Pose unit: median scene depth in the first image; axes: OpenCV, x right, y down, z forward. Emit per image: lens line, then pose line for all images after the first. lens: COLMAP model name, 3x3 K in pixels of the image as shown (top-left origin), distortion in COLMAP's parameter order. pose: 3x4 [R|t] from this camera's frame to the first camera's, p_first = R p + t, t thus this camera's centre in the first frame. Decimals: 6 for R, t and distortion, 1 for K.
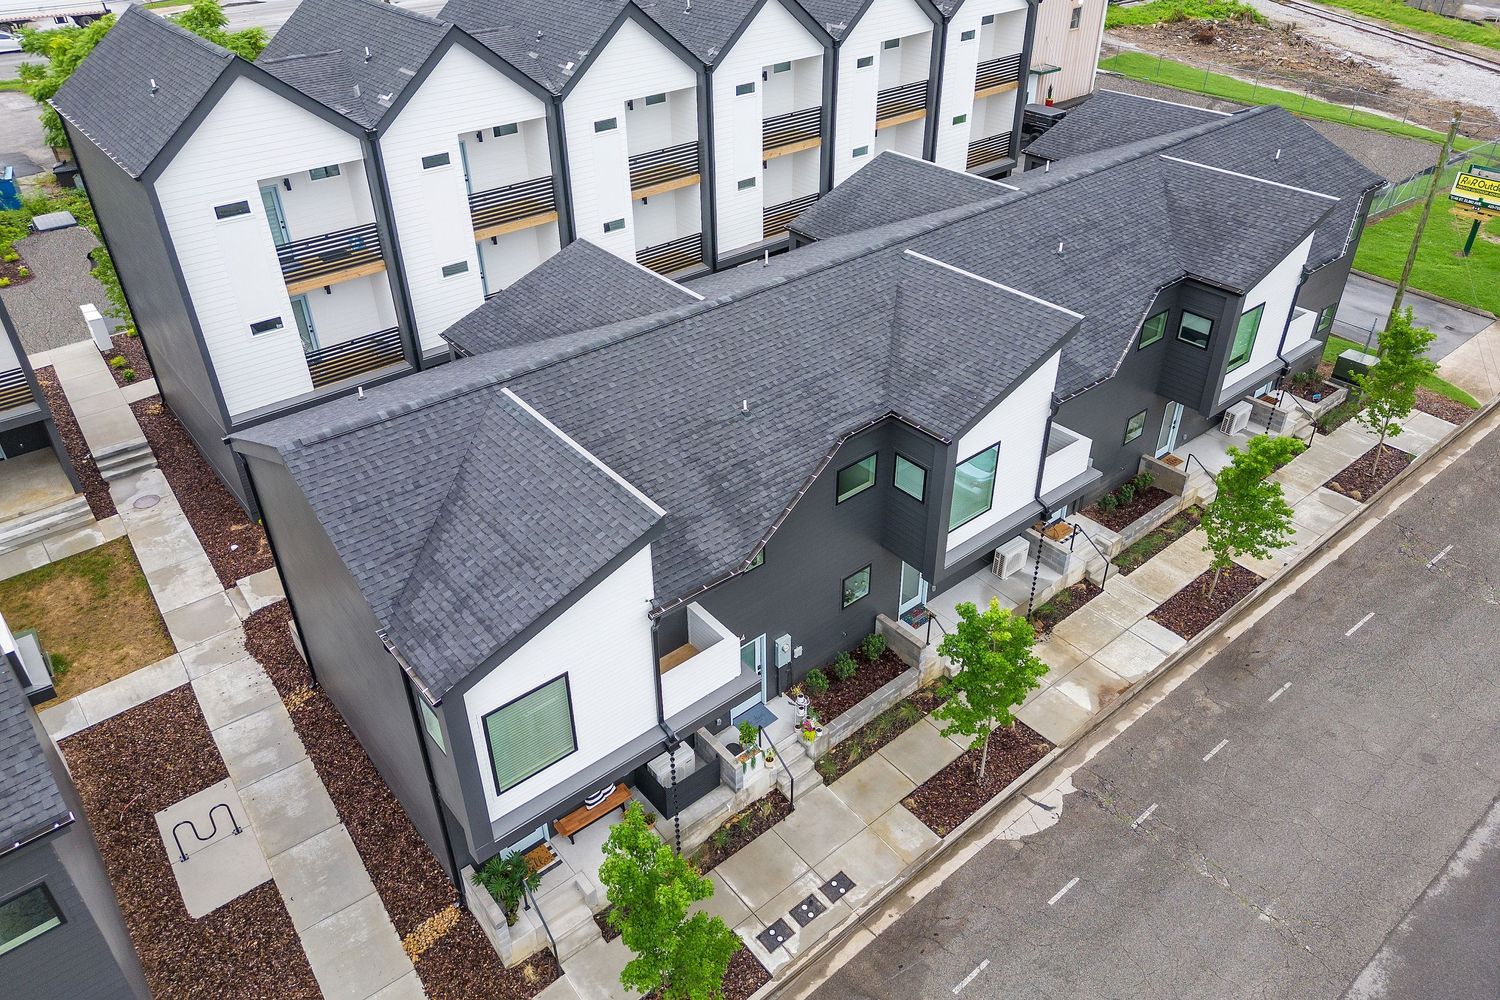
lens RADIAL K [[1058.9, 0, 750.0], [0, 1058.9, 500.0], [0, 0, 1]] dist [-0.002748, -0.000522]
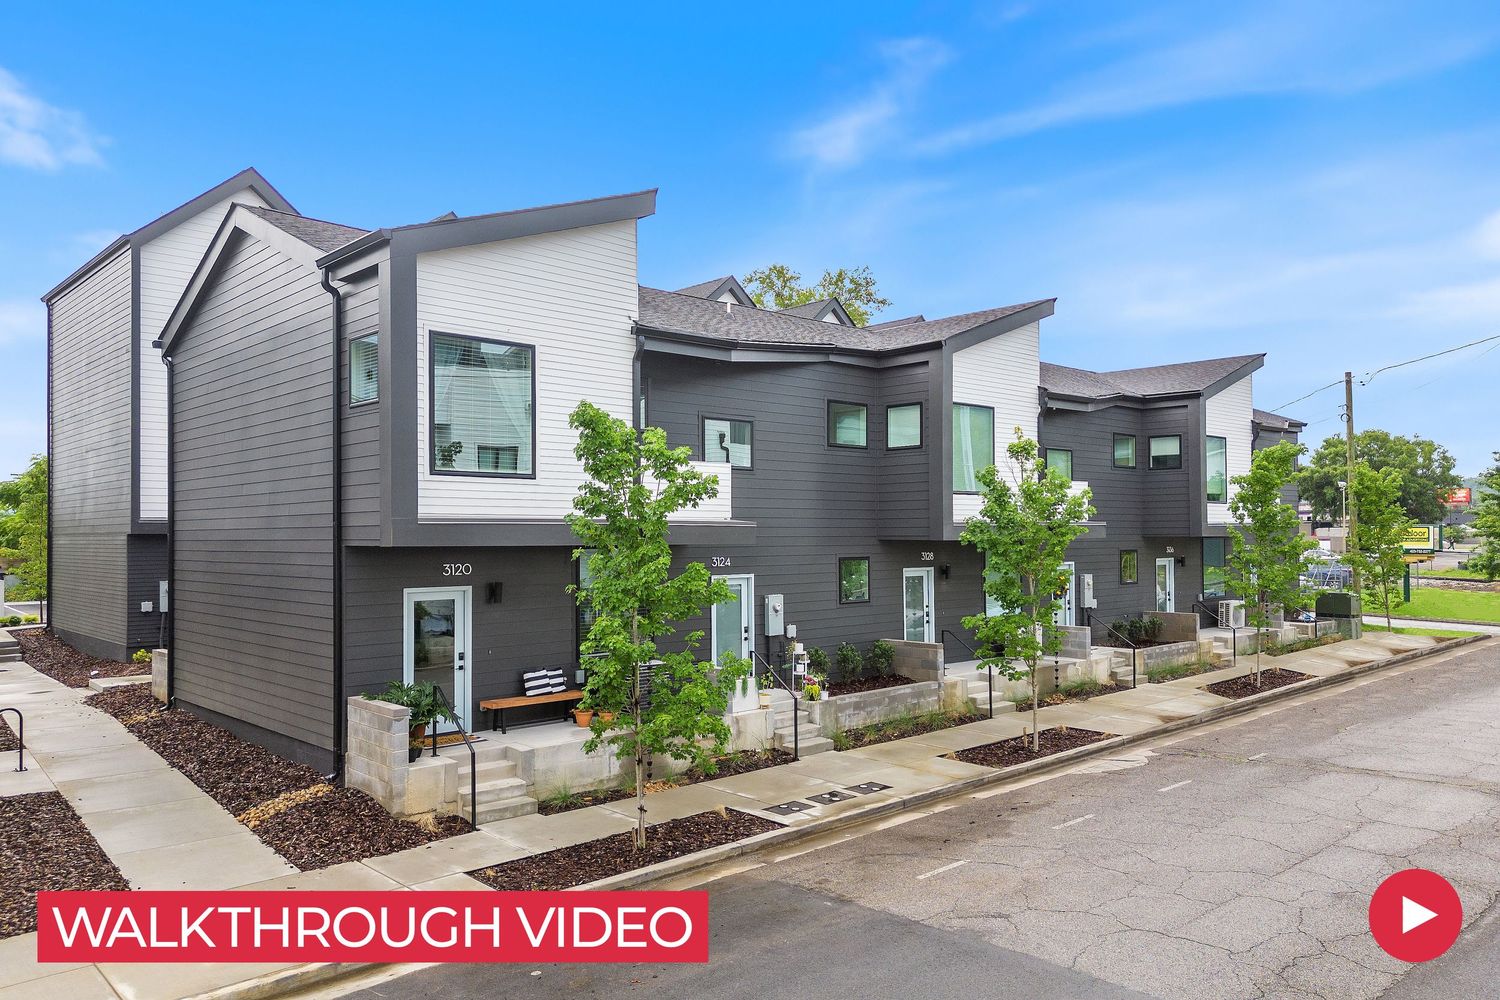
lens RADIAL K [[1083.6, 0, 750.0], [0, 1083.6, 500.0], [0, 0, 1]] dist [0.001161, 0.000168]
pose [[0.998271, 0.008590, 0.058141, -0.039487], [0.025876, 0.823985, -0.566021, 0.570852], [-0.052769, 0.566547, 0.822338, 0.259410]]
